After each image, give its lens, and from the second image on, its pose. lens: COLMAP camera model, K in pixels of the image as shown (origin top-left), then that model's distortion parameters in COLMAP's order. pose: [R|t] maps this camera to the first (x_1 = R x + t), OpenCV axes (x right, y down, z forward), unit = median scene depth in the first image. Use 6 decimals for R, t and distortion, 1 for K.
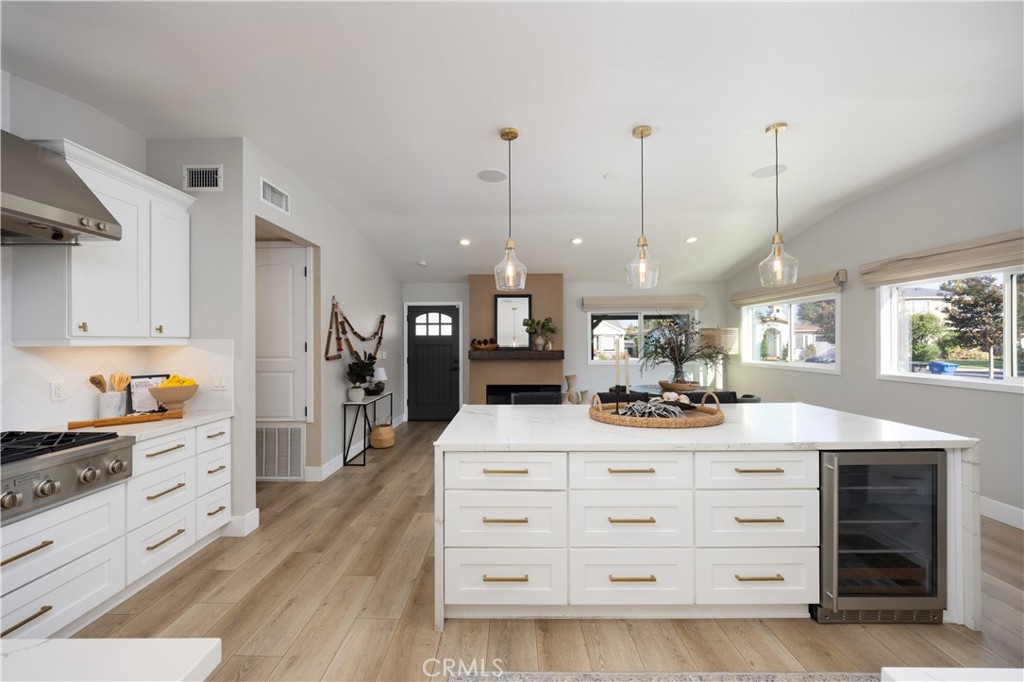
lens RADIAL K [[384.9, 0, 505.3], [0, 384.9, 342.4], [0, 0, 1]] dist [-0.006330, -0.000110]
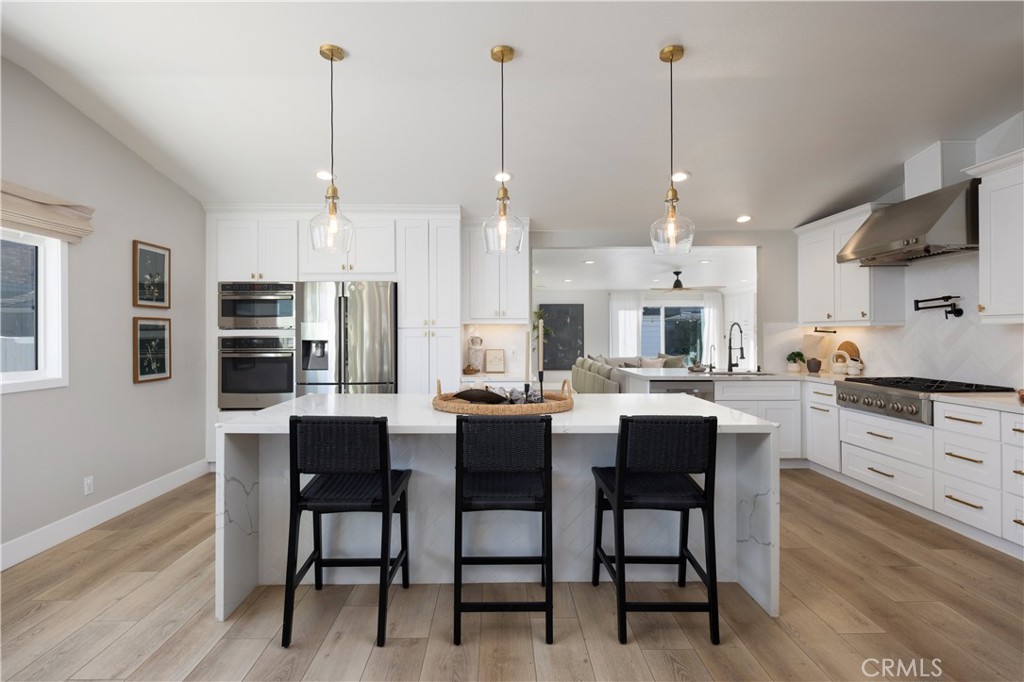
lens RADIAL K [[501.2, 0, 495.0], [0, 501.2, 332.1], [0, 0, 1]] dist [-0.001590, -0.000752]
pose [[-0.999699, 0.007974, -0.023193, 0.167506], [0.007949, 0.999968, 0.001182, 0.007312], [0.023202, 0.000997, -0.999730, 0.846912]]
